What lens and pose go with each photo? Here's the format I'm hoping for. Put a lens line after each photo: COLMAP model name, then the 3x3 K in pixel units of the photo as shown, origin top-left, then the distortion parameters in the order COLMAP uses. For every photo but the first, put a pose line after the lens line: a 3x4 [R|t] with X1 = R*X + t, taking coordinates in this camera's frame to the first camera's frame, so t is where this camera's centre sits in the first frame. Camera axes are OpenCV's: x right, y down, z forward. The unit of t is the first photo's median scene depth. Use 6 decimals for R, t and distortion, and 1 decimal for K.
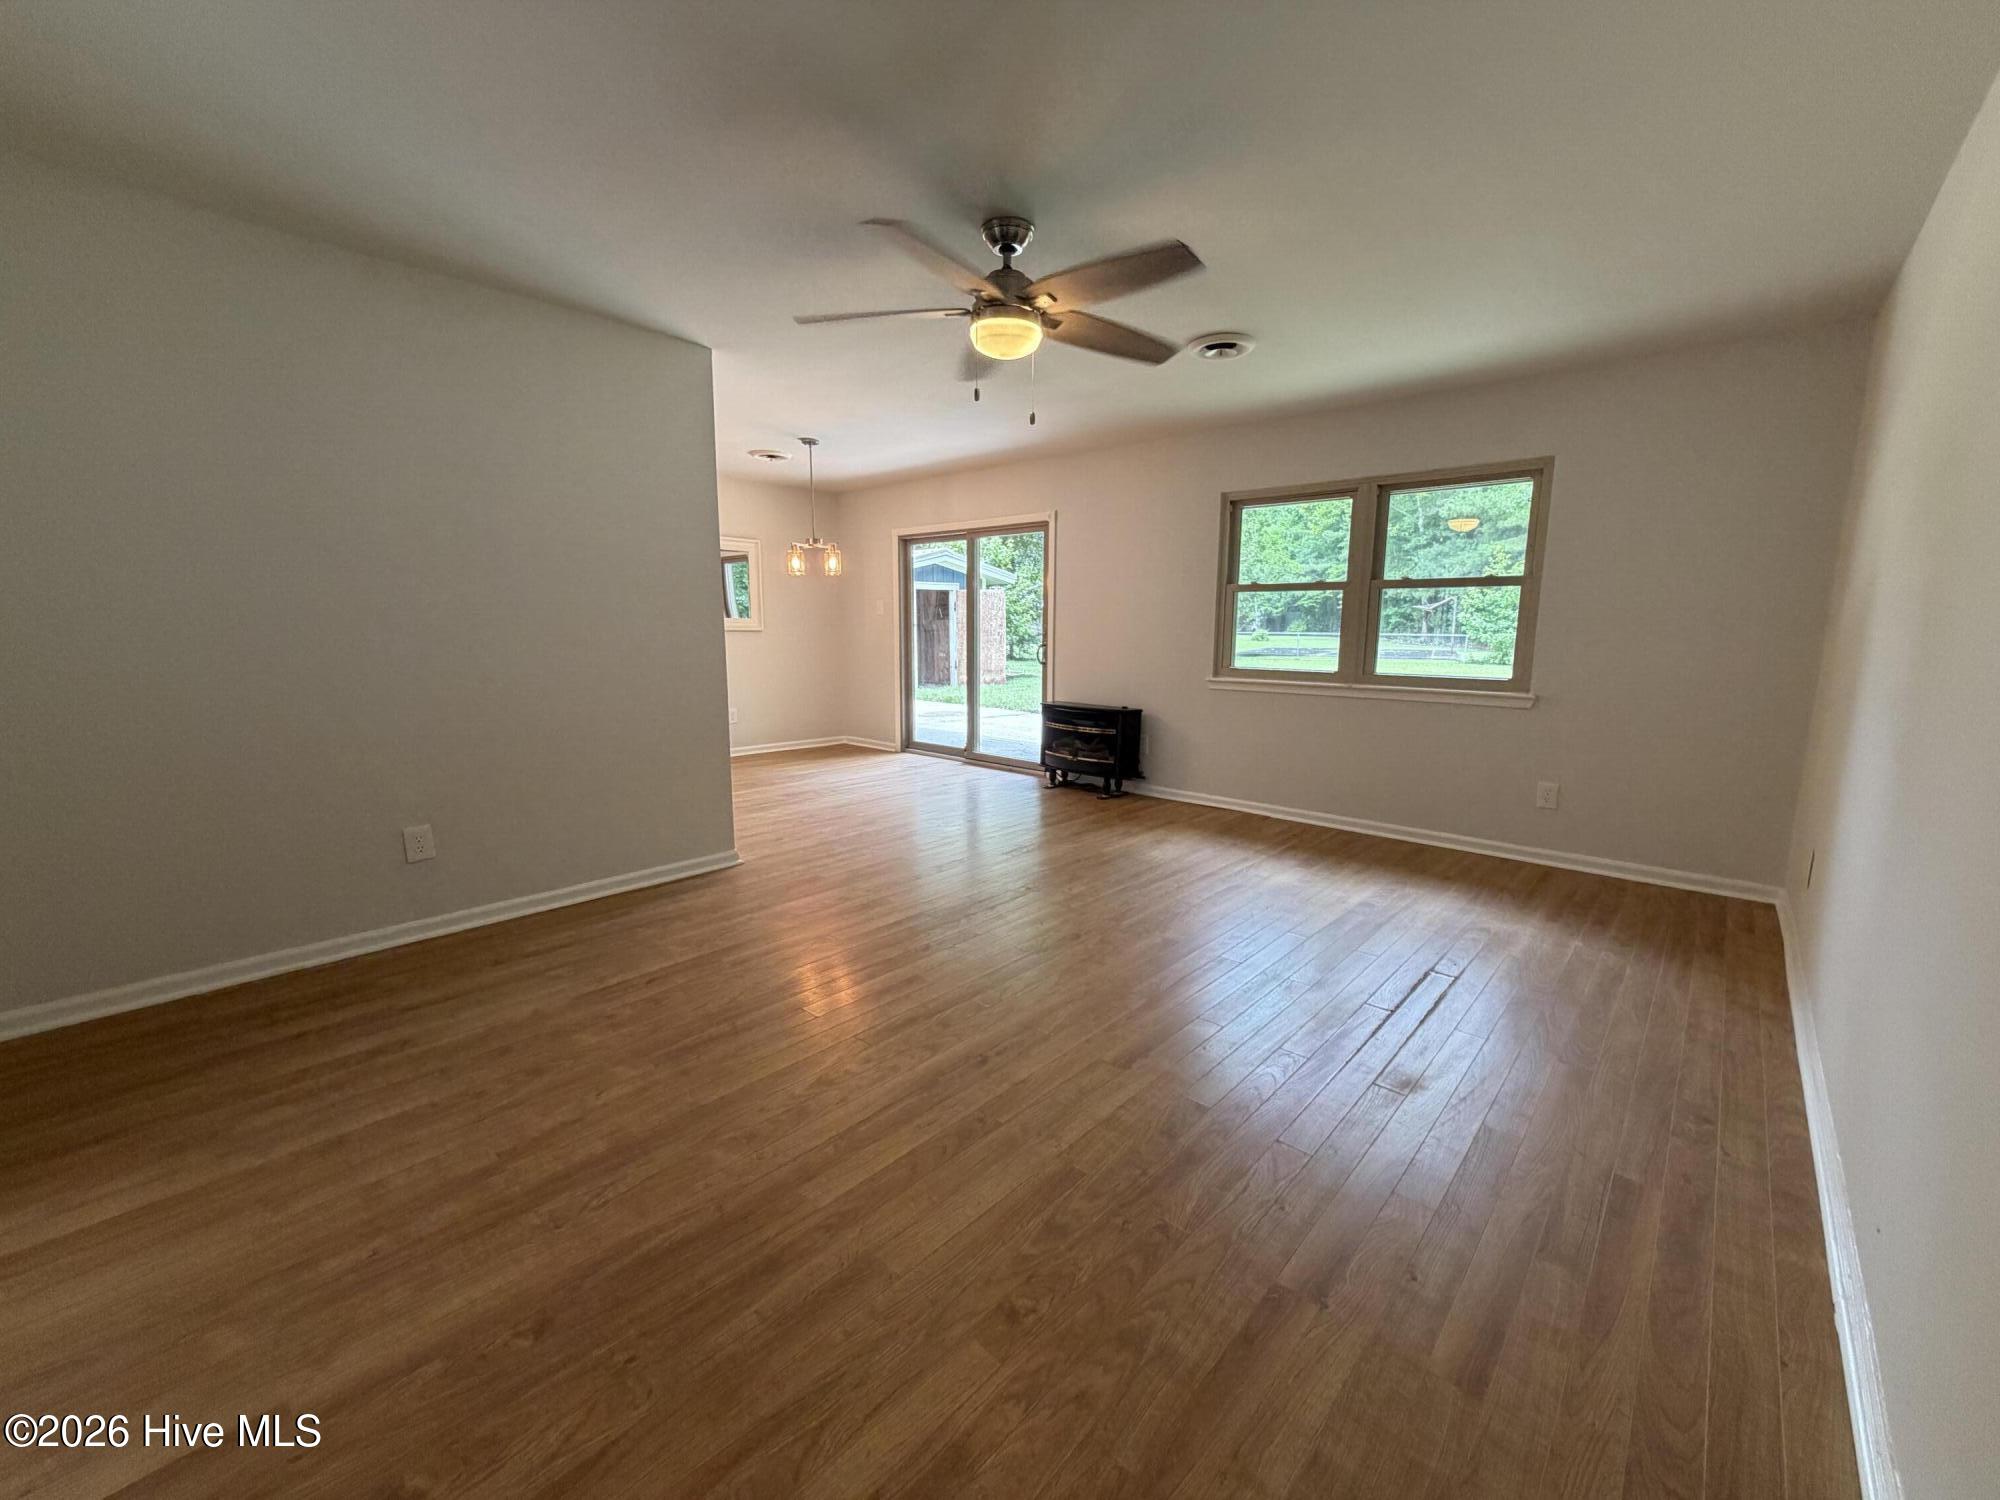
lens RADIAL K [[798.2, 0, 1002.1], [0, 798.2, 747.4], [0, 0, 1]] dist [-0.002488, 0.000438]
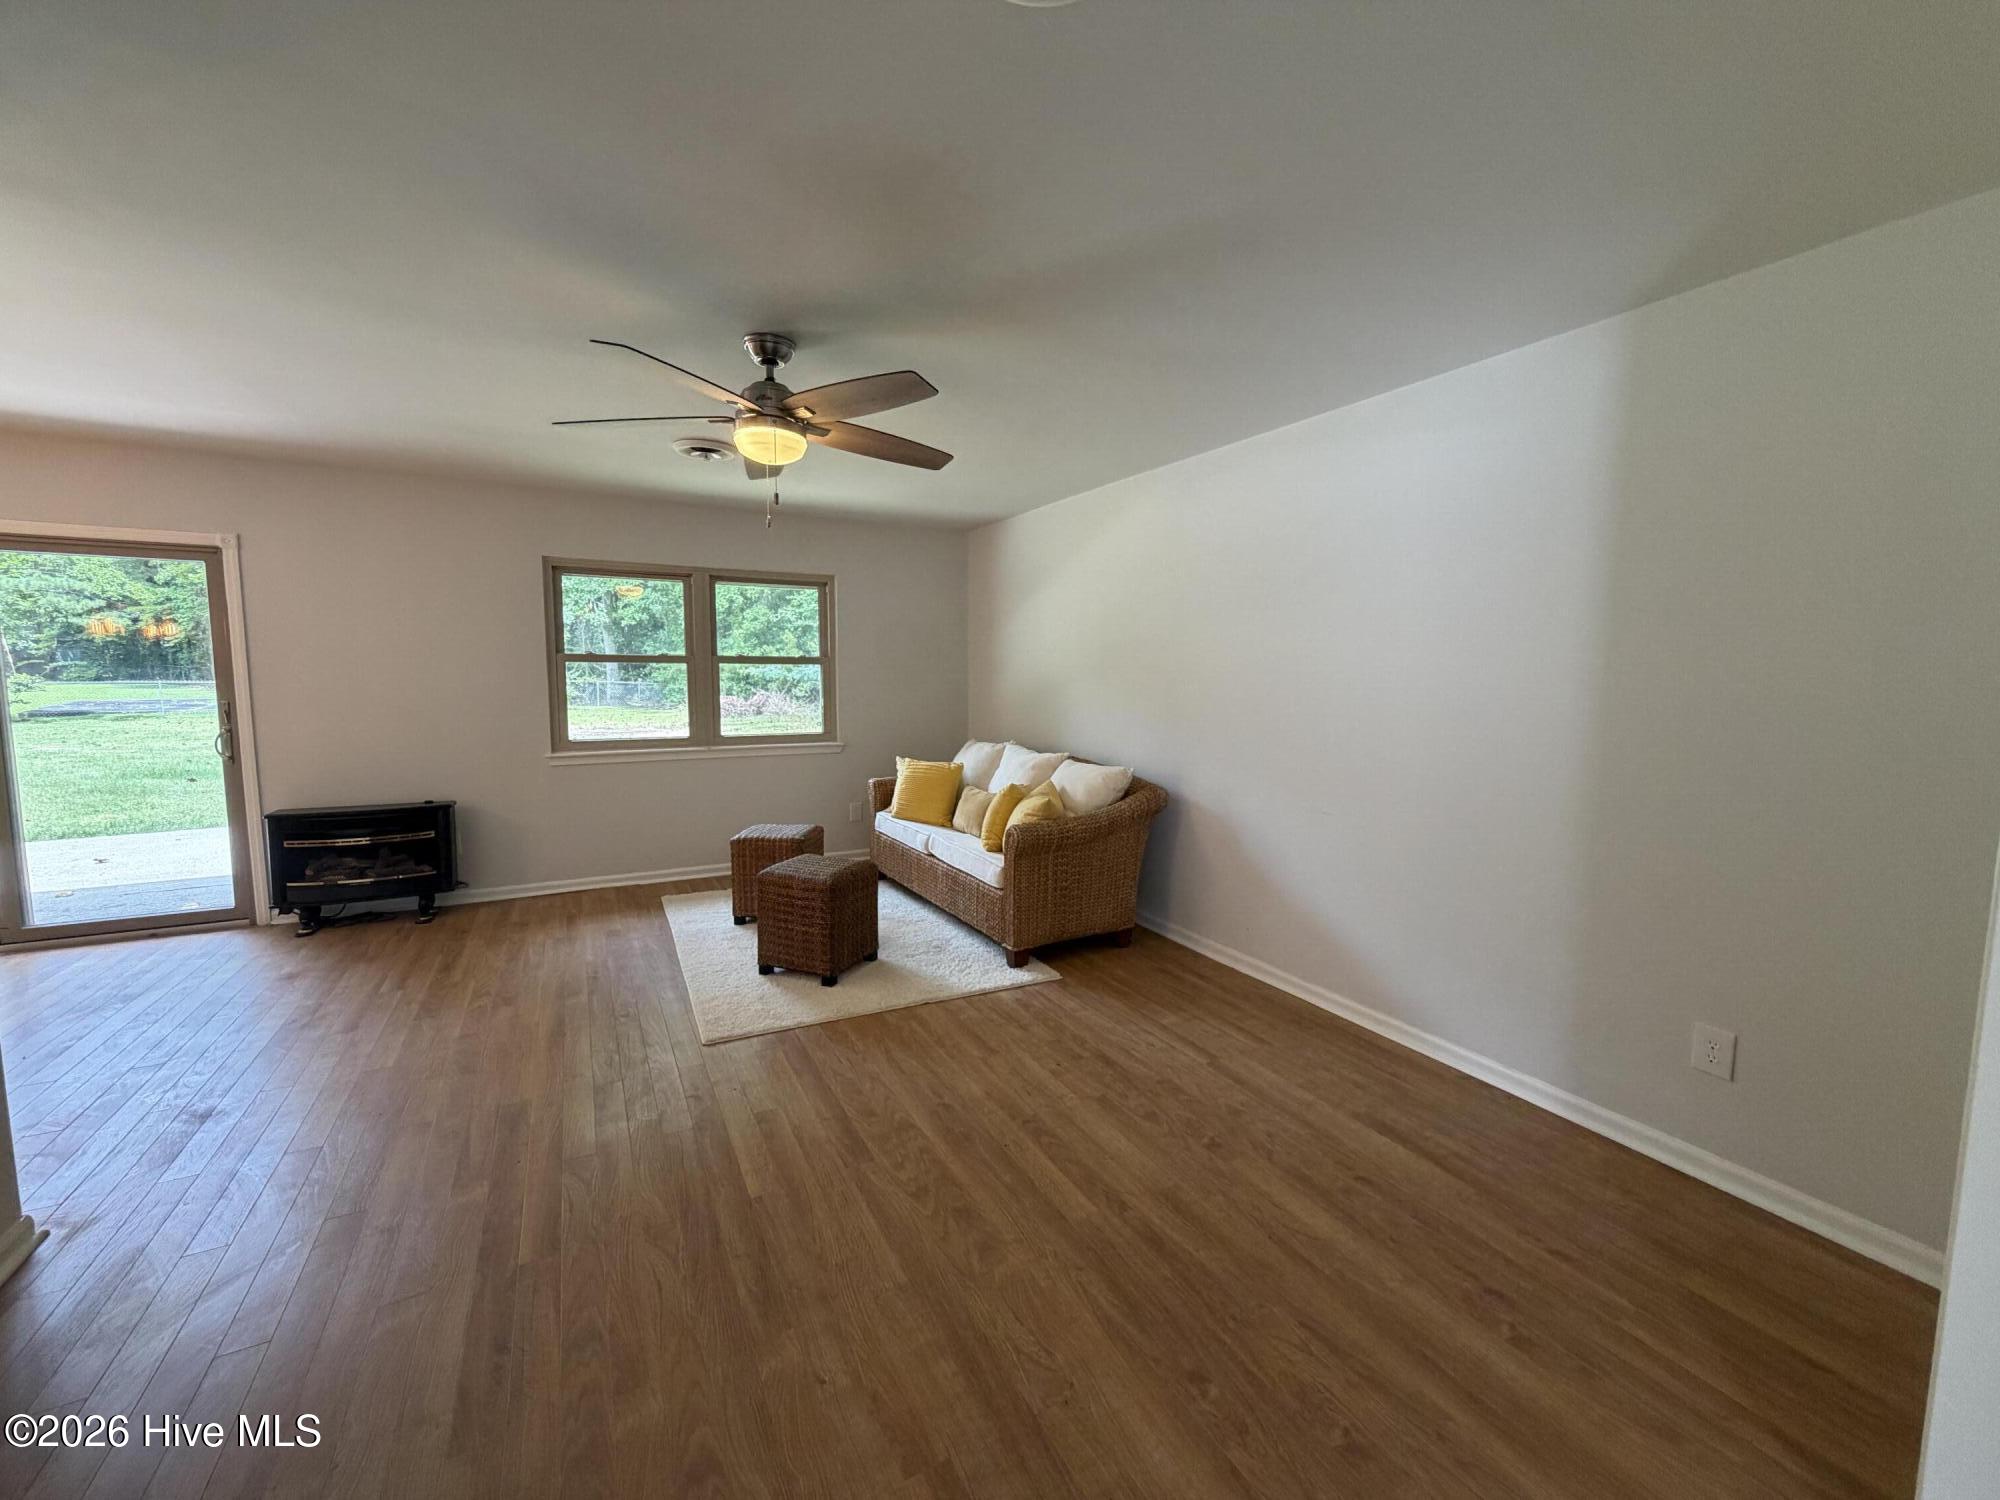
lens RADIAL K [[798.2, 0, 1006.8], [0, 798.2, 752.0], [0, 0, 1]] dist [-0.002488, 0.000438]
pose [[0.324161, -0.099755, 0.940728, -0.495062], [0.141497, 0.988351, 0.056048, -0.076836], [-0.935360, 0.114942, 0.334499, 0.233160]]
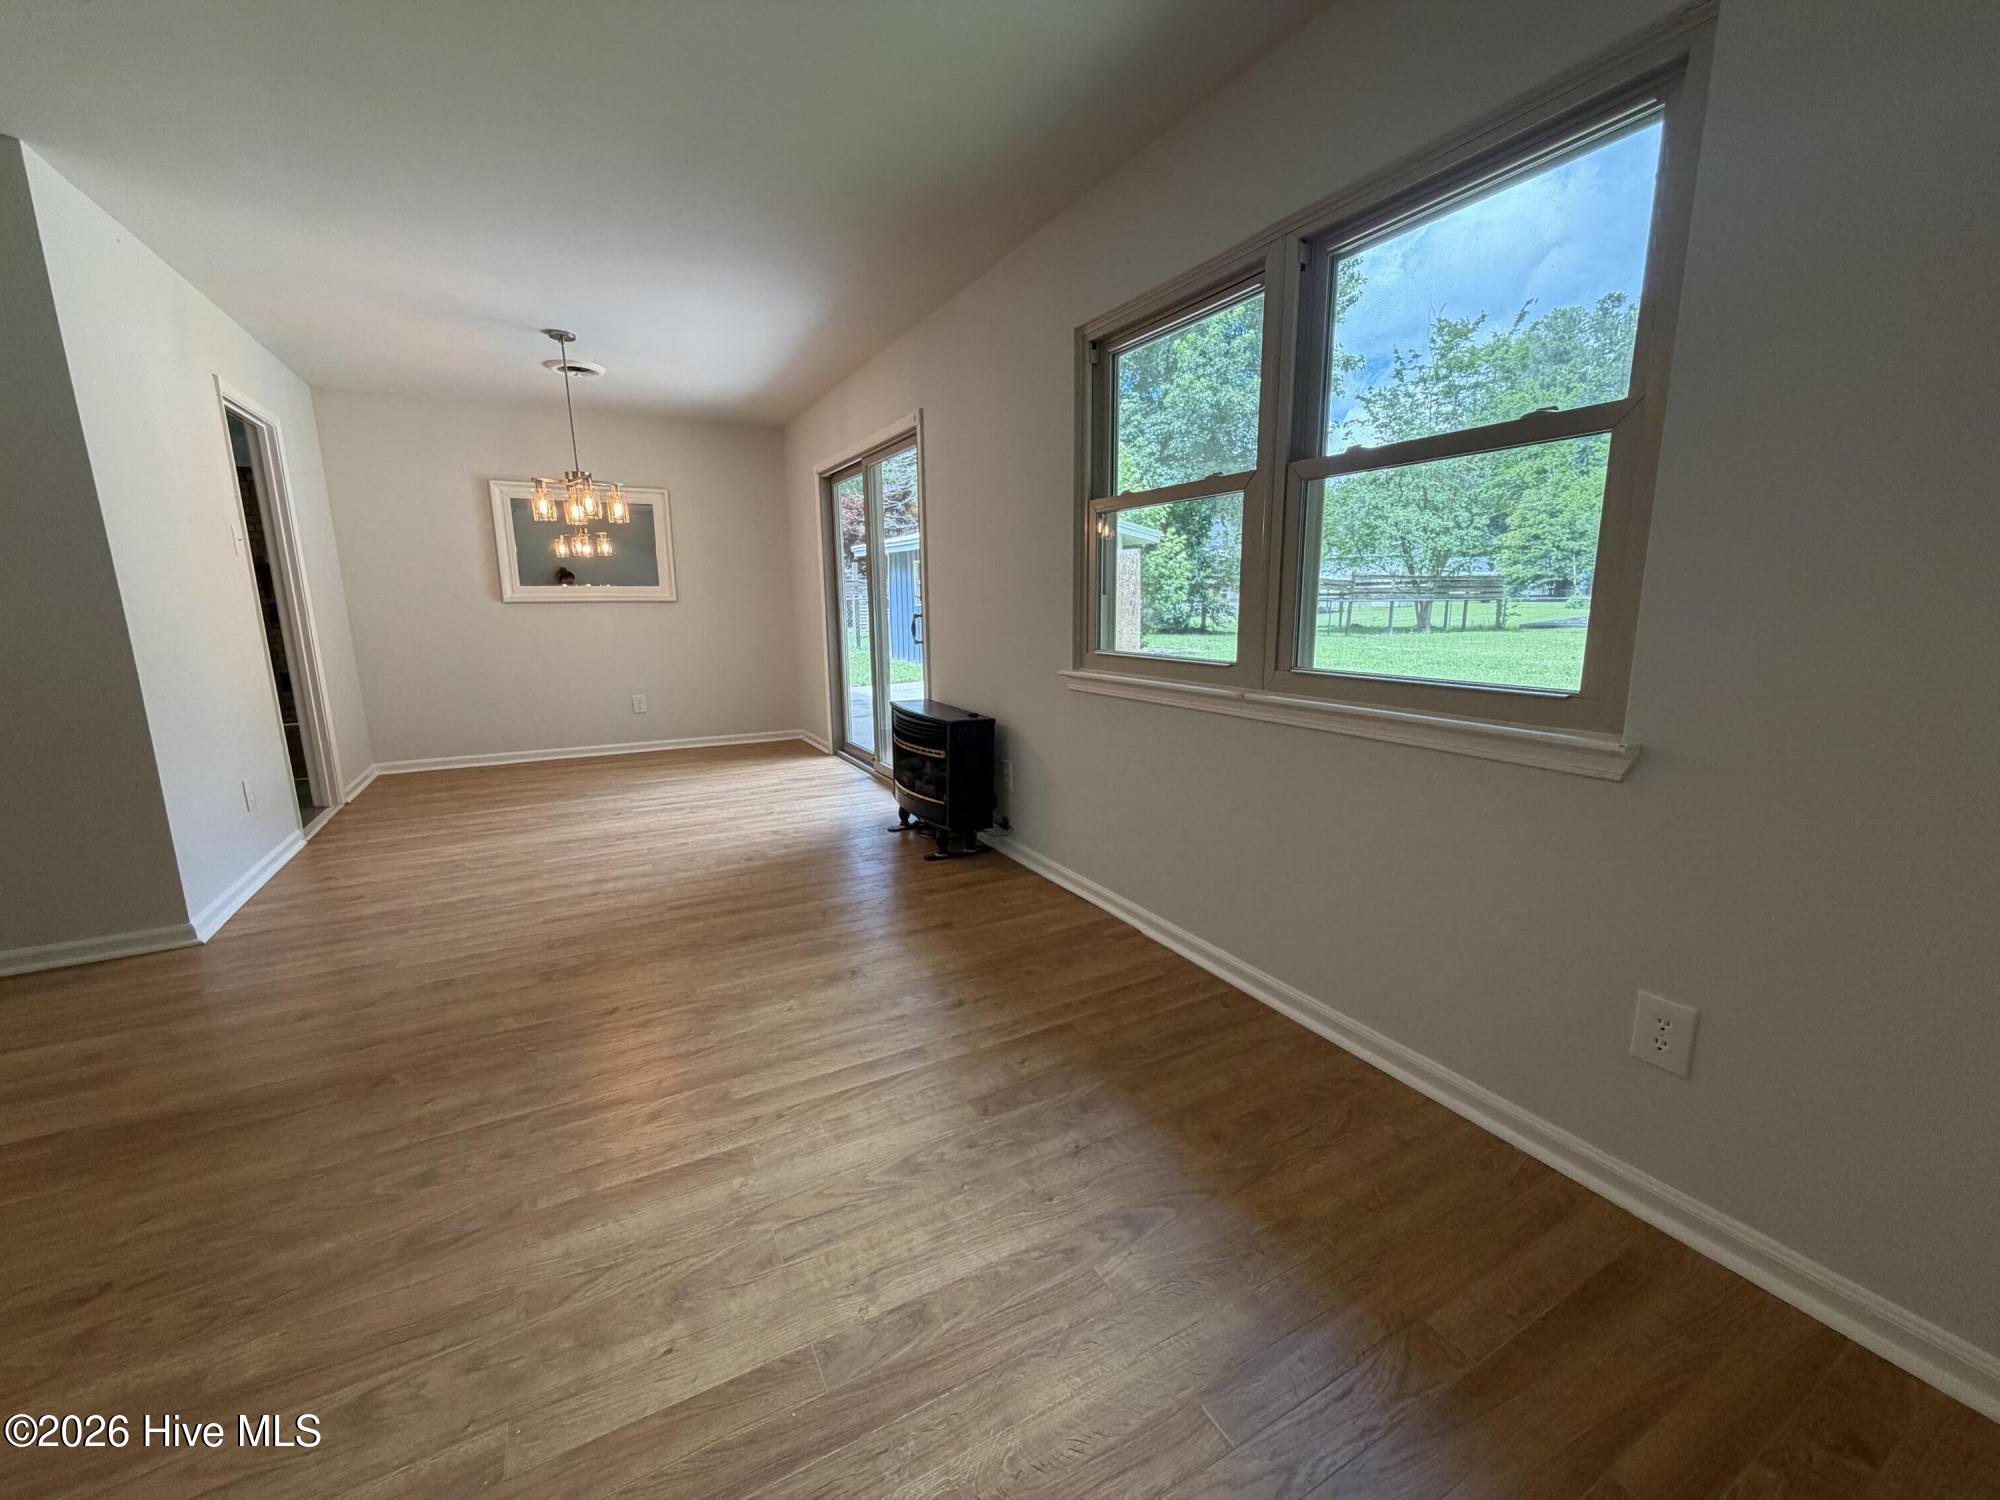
lens RADIAL K [[798.2, 0, 1002.3], [0, 798.2, 745.2], [0, 0, 1]] dist [-0.002488, 0.000438]
pose [[0.946291, 0.042577, -0.320501, 0.460372], [-0.033243, 0.998850, 0.034540, -0.059550], [0.321604, -0.022031, 0.946618, 0.517157]]
